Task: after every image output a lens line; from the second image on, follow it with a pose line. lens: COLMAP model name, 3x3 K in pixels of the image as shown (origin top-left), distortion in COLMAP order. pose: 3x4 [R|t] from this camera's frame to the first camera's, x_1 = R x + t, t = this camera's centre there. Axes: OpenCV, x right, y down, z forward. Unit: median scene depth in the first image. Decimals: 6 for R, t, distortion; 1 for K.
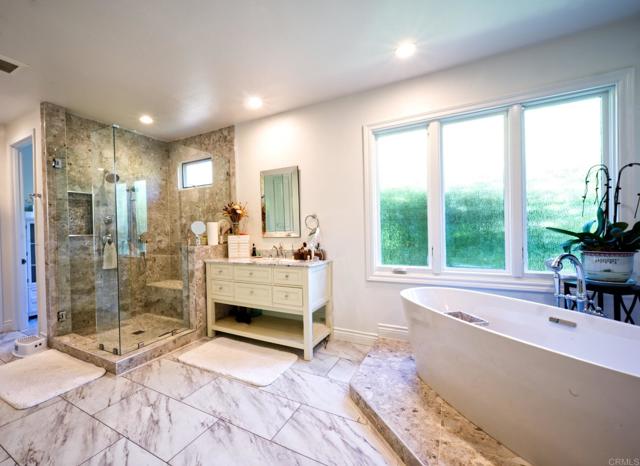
lens RADIAL K [[283.8, 0, 319.4], [0, 283.8, 231.9], [0, 0, 1]] dist [0.000533, -0.000318]
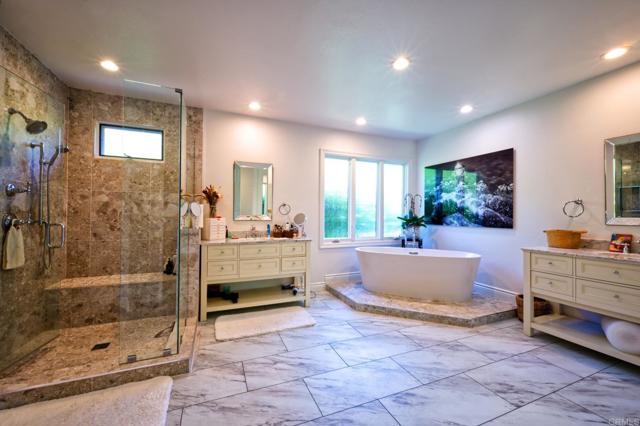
lens RADIAL K [[254.4, 0, 318.1], [0, 254.4, 213.3], [0, 0, 1]] dist [0.000346, -0.000189]
pose [[0.611322, 0.031307, 0.790763, -0.879618], [-0.015618, 0.999500, -0.027497, 0.016021], [-0.791228, 0.004459, 0.611505, 0.147663]]
